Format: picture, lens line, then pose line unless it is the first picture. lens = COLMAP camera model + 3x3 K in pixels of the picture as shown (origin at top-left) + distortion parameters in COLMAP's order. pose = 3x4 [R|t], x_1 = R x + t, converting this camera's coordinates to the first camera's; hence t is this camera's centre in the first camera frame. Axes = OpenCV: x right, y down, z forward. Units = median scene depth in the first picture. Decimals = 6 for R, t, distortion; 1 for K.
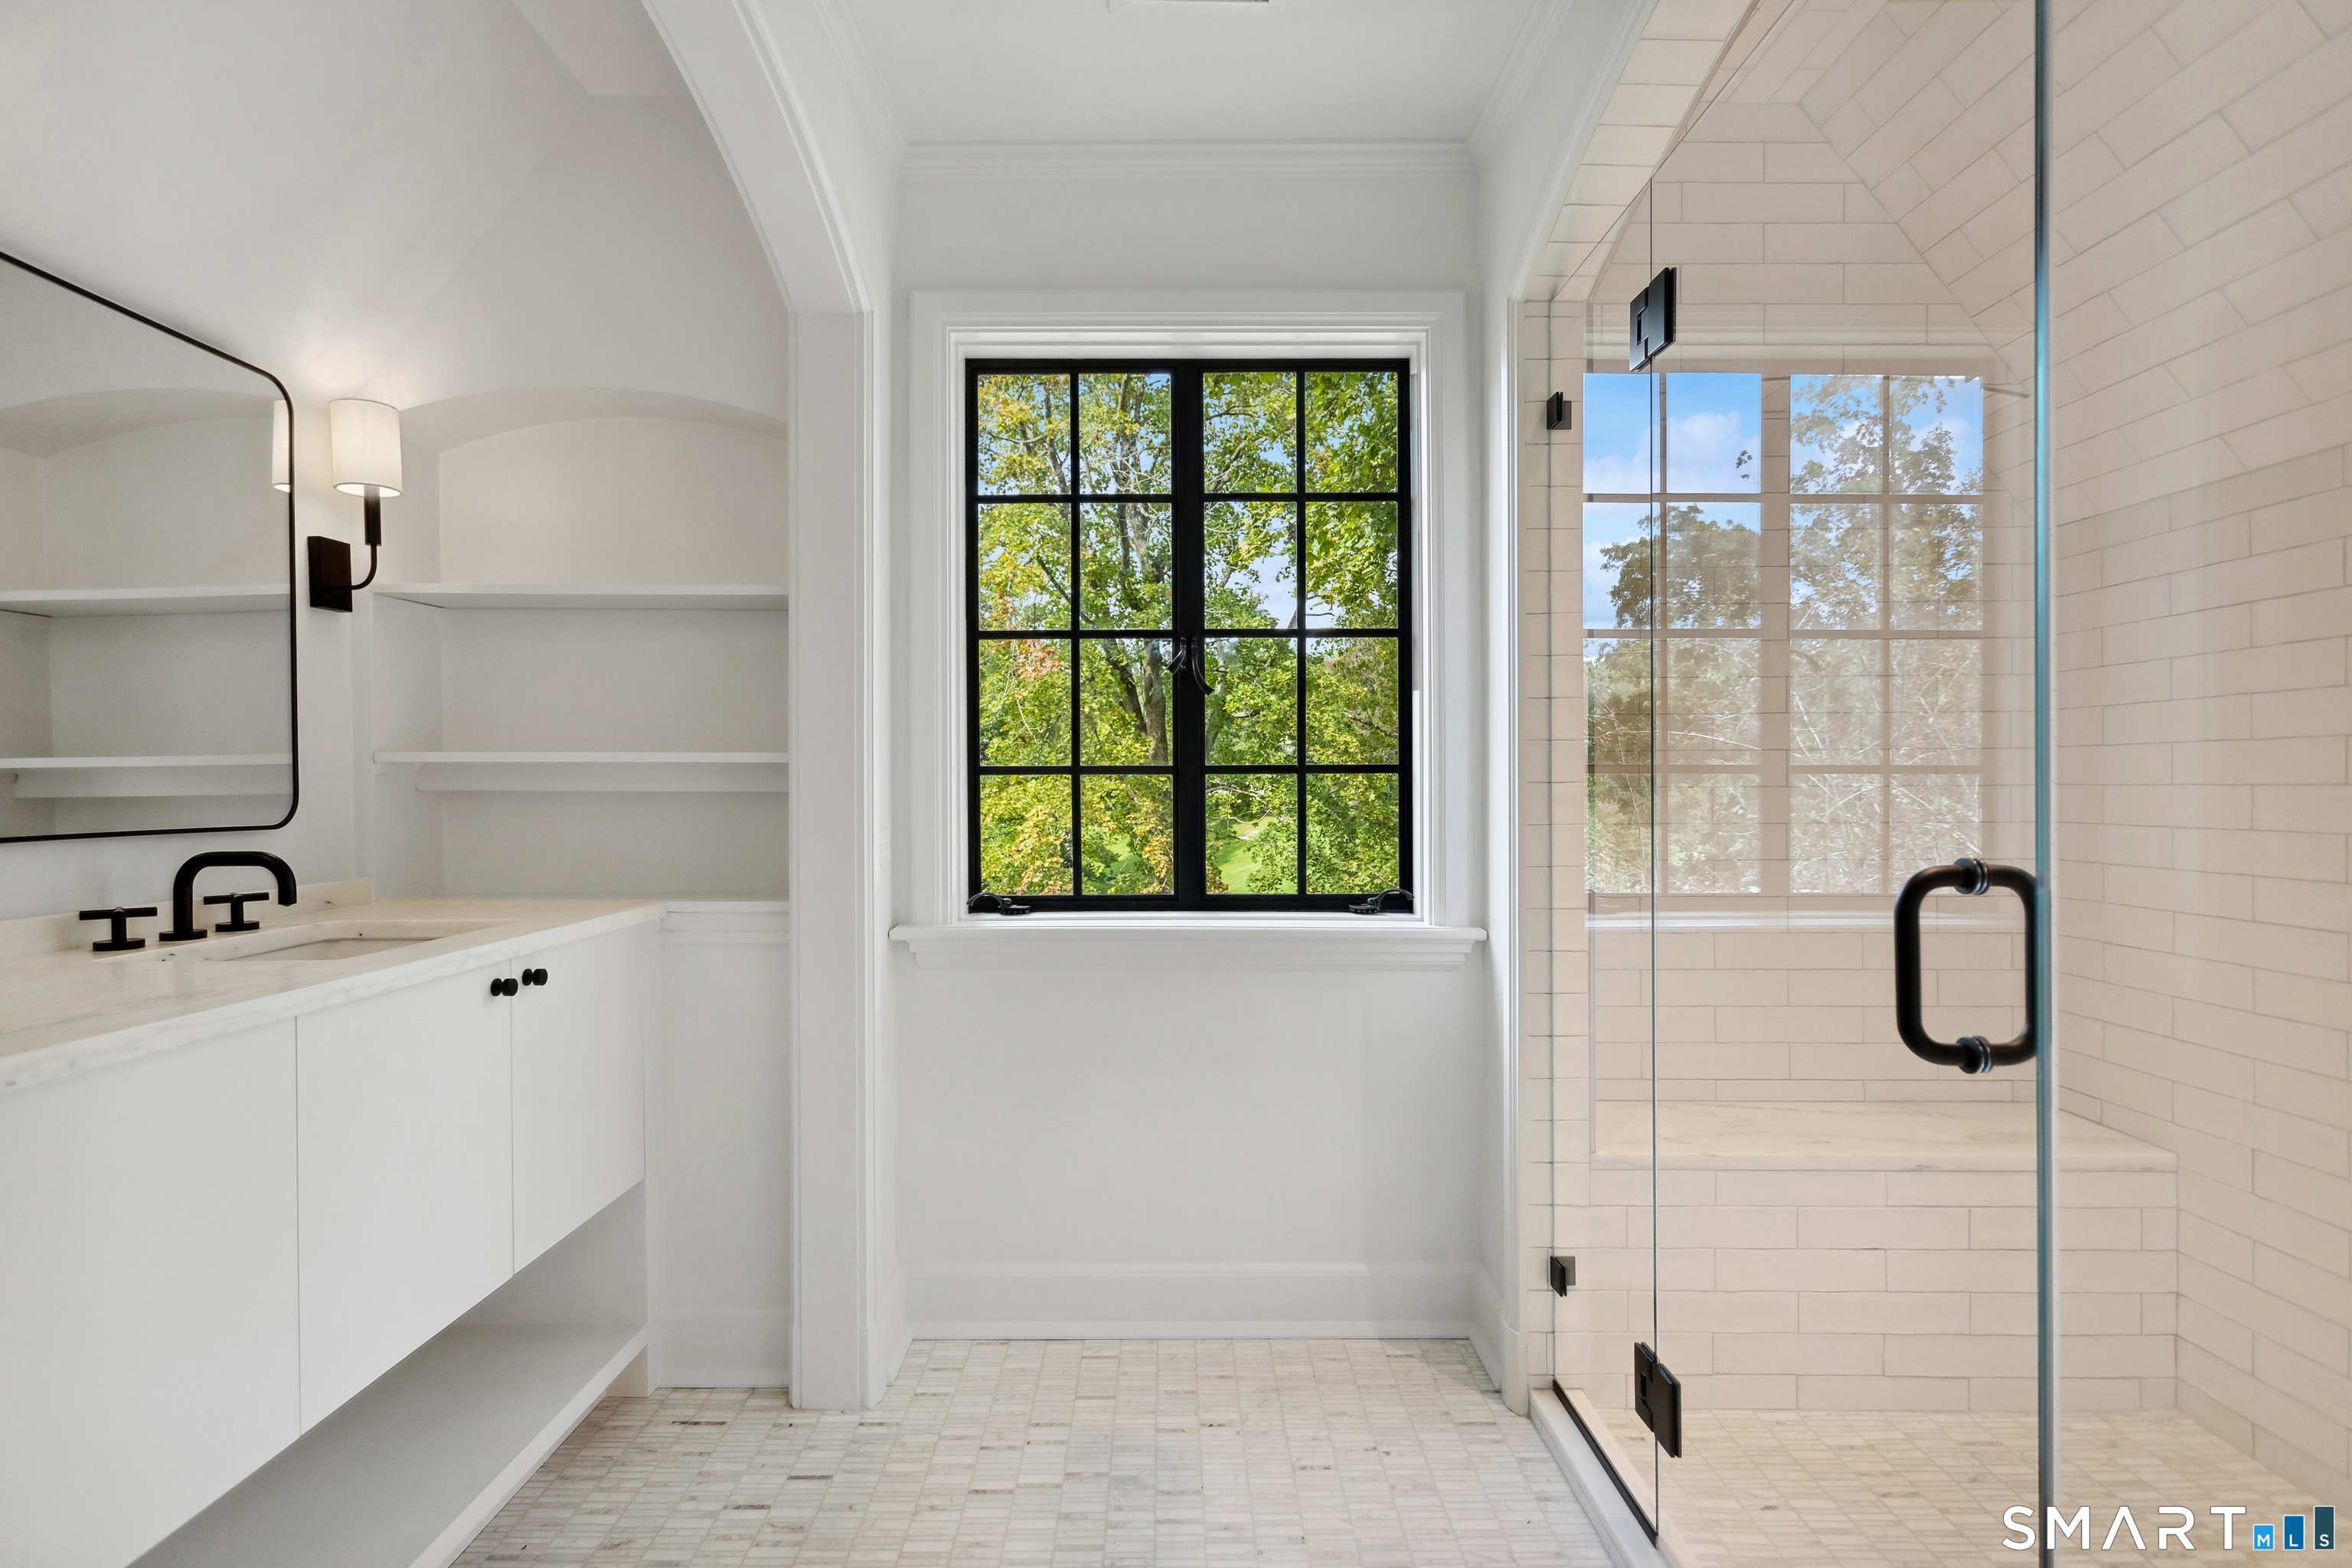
lens RADIAL K [[1122.6, 0, 1175.9], [0, 1122.6, 783.1], [0, 0, 1]] dist [0.001701, 0.000526]
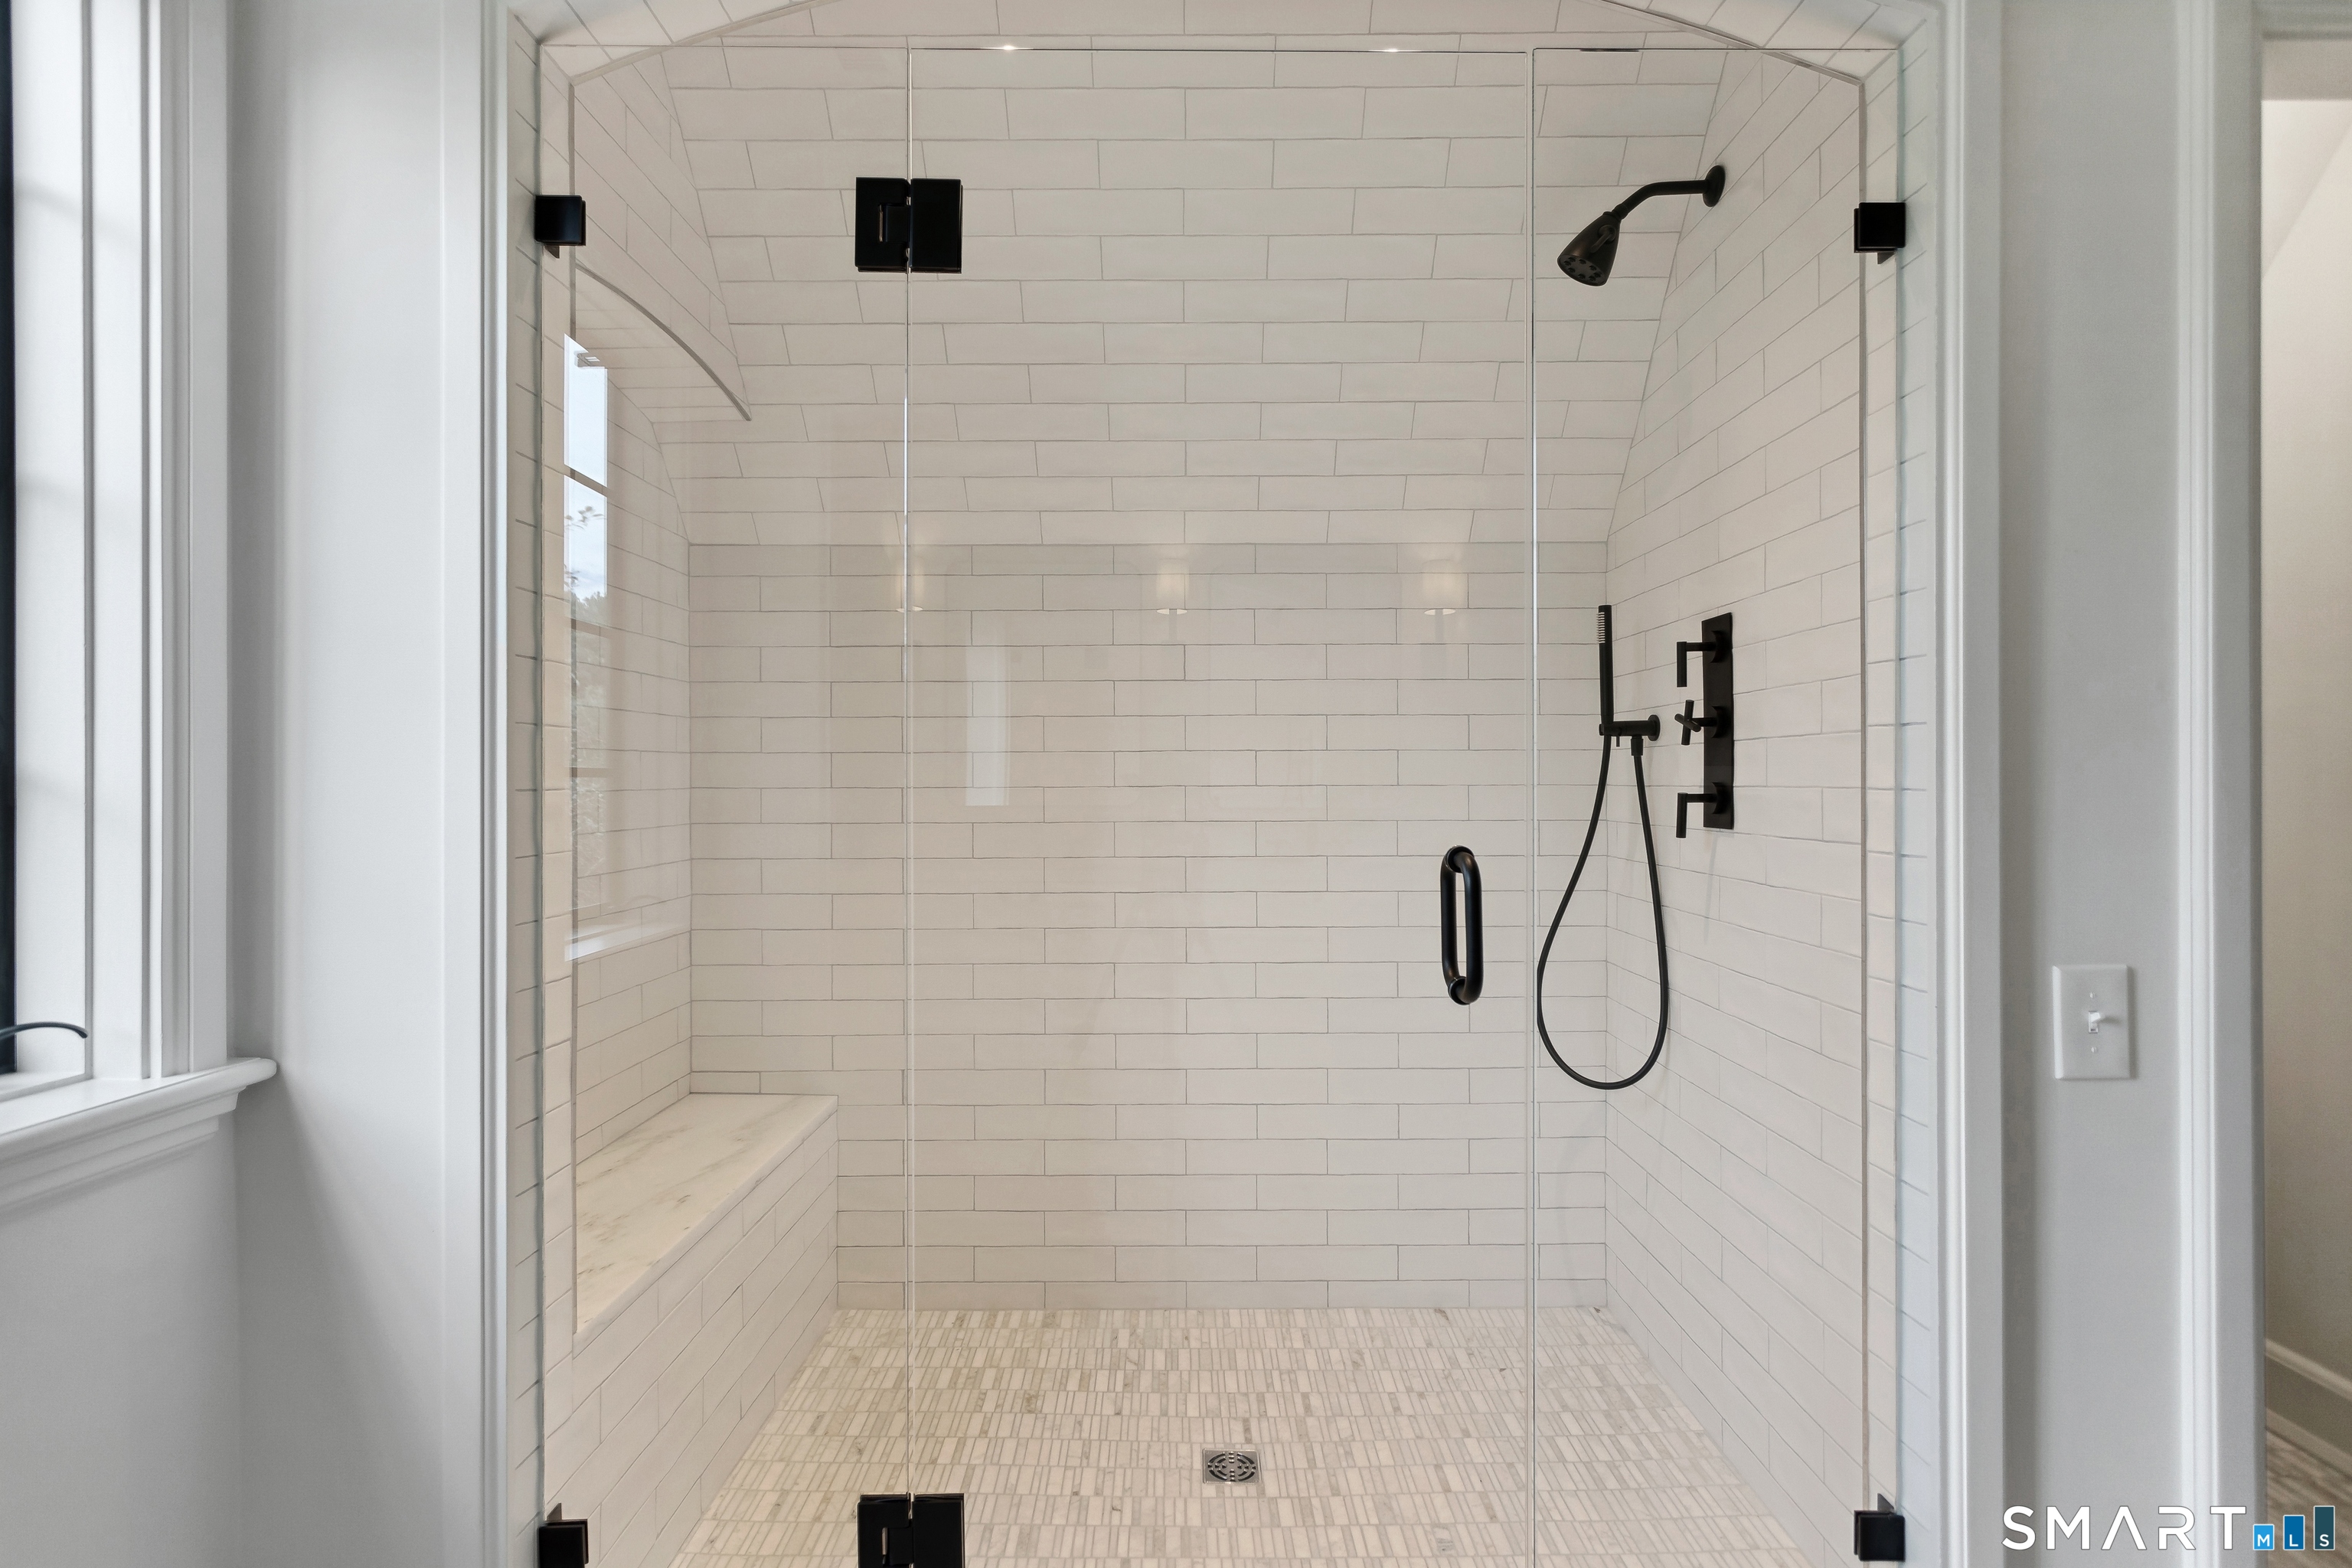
lens RADIAL K [[1122.6, 0, 1175.8], [0, 1122.6, 775.0], [0, 0, 1]] dist [0.001701, 0.000526]
pose [[0.023576, 0.003135, 0.999717, -0.304756], [0.006535, 0.999973, -0.003290, -0.005957], [-0.999701, 0.006611, 0.023555, 0.617204]]
